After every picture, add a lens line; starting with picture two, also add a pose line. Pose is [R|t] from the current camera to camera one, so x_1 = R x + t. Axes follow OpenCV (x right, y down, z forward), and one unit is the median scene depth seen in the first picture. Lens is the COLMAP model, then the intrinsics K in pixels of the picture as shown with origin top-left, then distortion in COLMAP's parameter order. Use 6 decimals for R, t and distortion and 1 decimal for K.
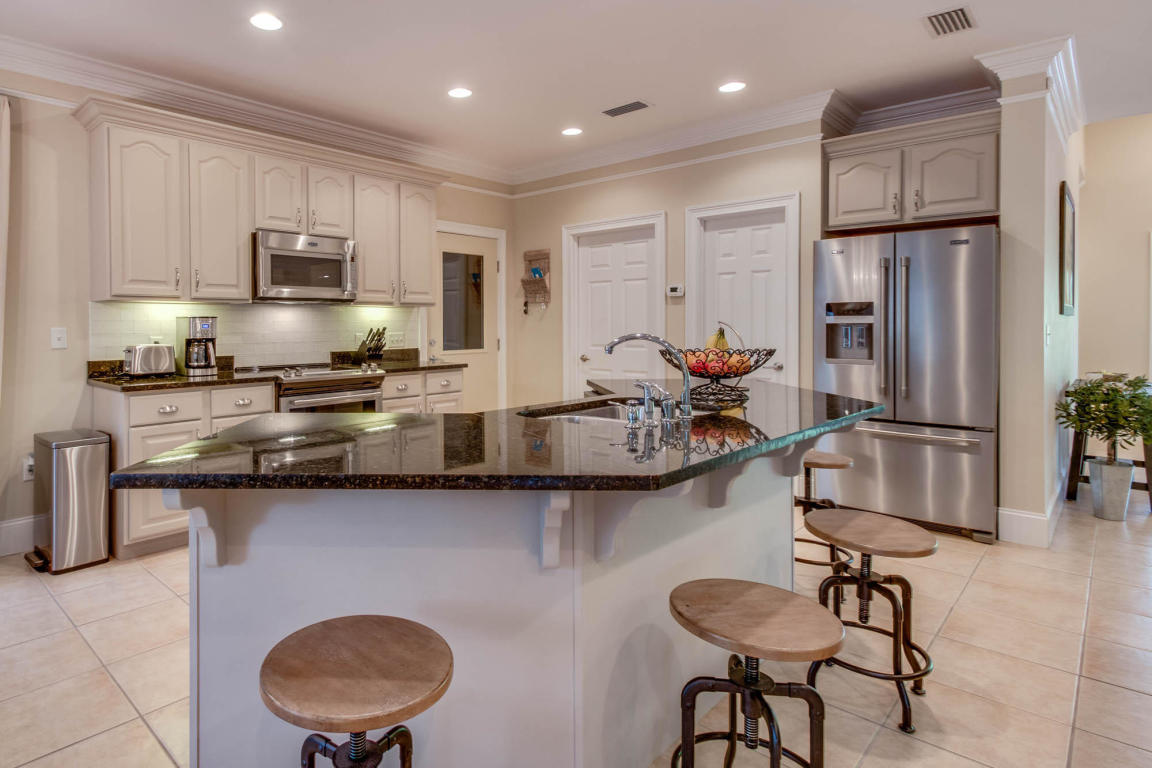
lens RADIAL K [[625.8, 0, 457.2], [0, 625.8, 328.3], [0, 0, 1]] dist [0.031662, -0.017178]
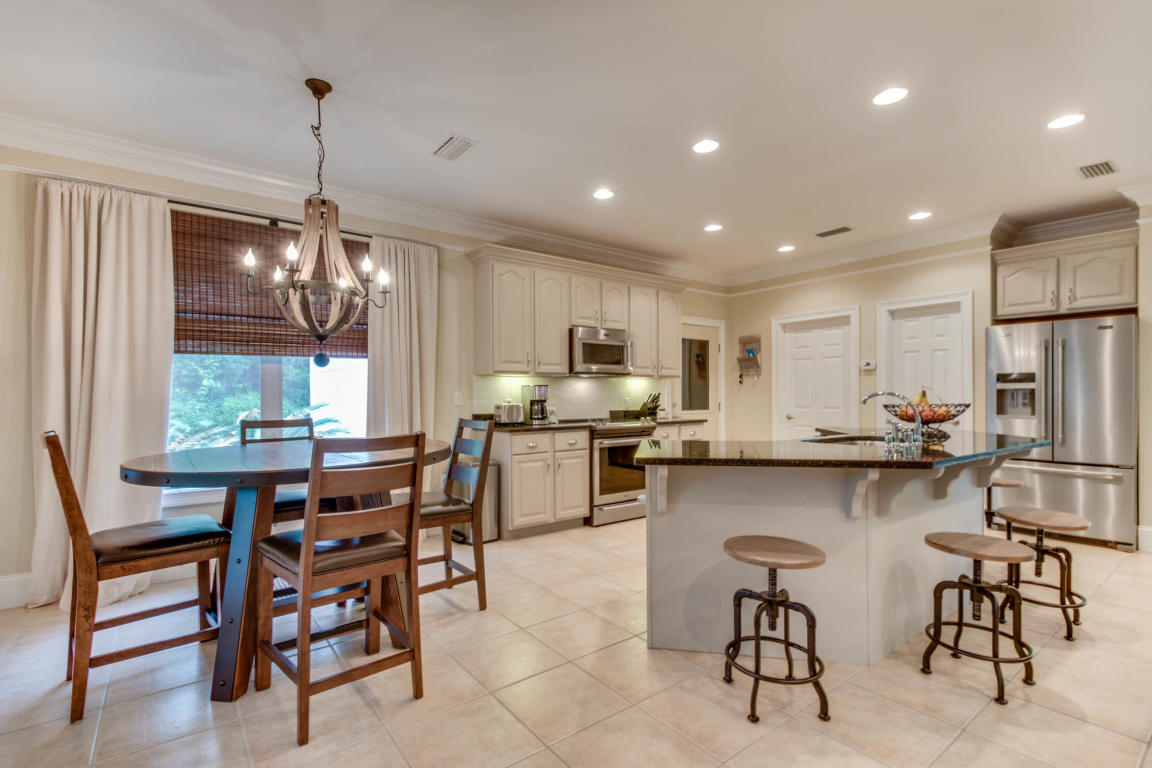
lens RADIAL K [[527.4, 0, 566.4], [0, 527.4, 397.8], [0, 0, 1]] dist [0.026629, -0.014409]
pose [[0.992819, -0.000643, -0.119627, -0.184257], [0.000292, 0.999996, -0.002945, 0.014679], [0.119629, 0.002889, 0.992815, -0.230508]]
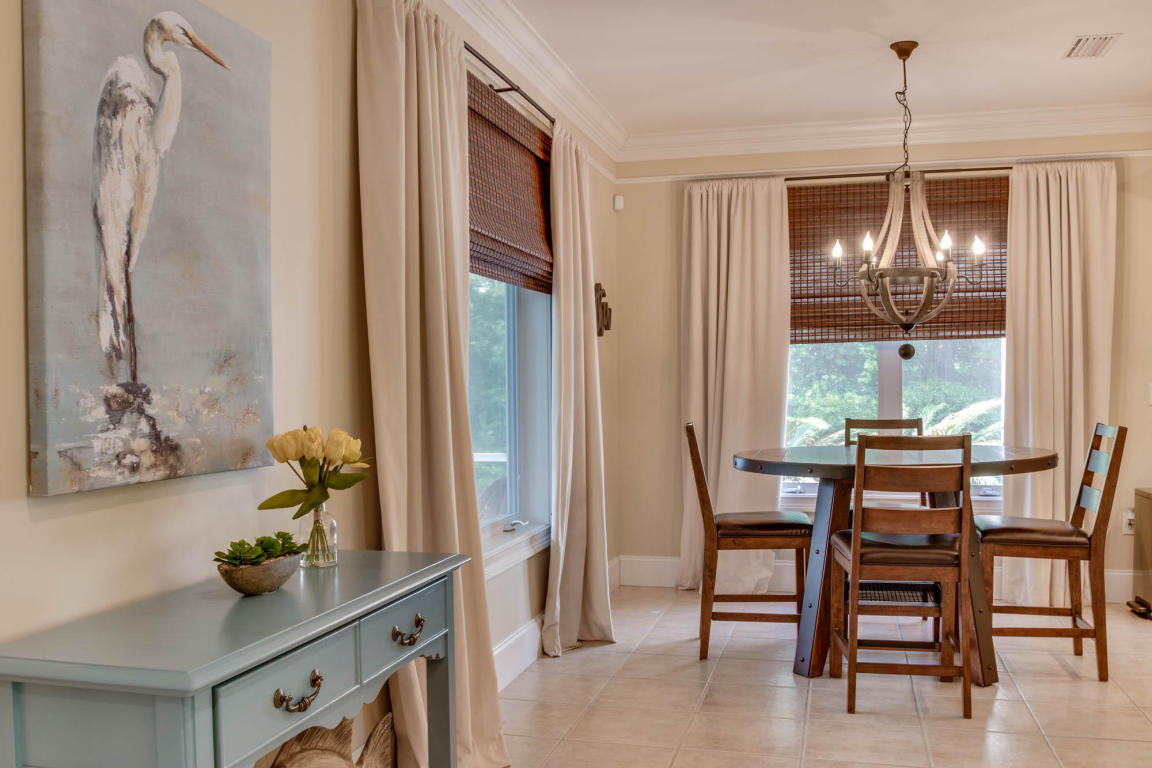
lens RADIAL K [[1045.2, 0, 574.7], [0, 1045.2, 406.9], [0, 0, 1]] dist [-0.061343, -0.003215]
pose [[0.524707, 0.015292, -0.851145, 0.214874], [0.000680, 0.999831, 0.018383, 0.005101], [0.851283, -0.010225, 0.524608, -0.522743]]
